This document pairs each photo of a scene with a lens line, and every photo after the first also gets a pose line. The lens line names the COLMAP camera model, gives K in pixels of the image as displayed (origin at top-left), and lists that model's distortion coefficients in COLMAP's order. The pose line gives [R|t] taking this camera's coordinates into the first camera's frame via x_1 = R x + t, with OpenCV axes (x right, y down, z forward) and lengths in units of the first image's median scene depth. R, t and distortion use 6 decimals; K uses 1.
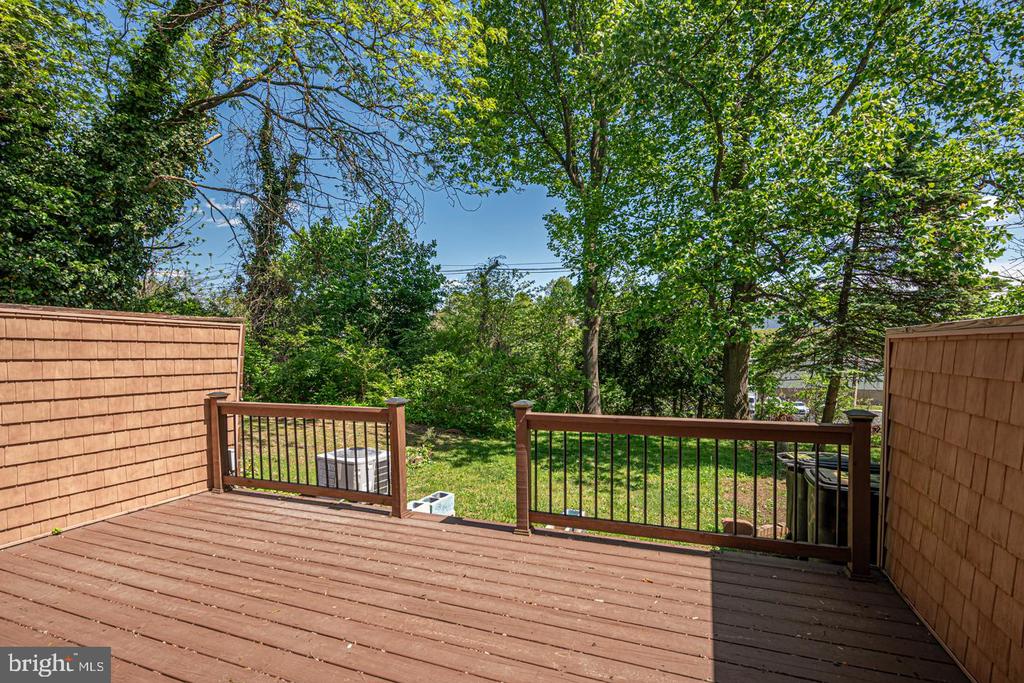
lens RADIAL K [[406.4, 0, 512.0], [0, 406.4, 356.7], [0, 0, 1]] dist [-0.001791, -0.000205]
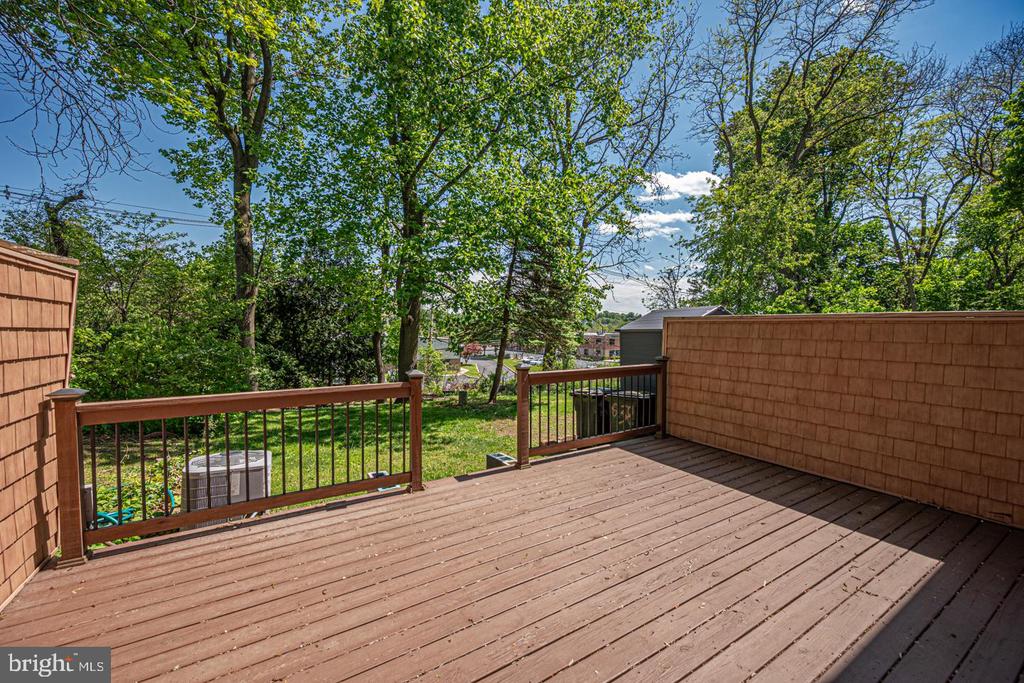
lens RADIAL K [[400.8, 0, 512.0], [0, 400.8, 341.5], [0, 0, 1]] dist [0.000334, 0.000023]
pose [[0.650154, -0.016852, 0.759615, -0.825245], [0.001231, 0.999776, 0.021126, 0.010439], [-0.759801, -0.012800, 0.650029, 0.186741]]
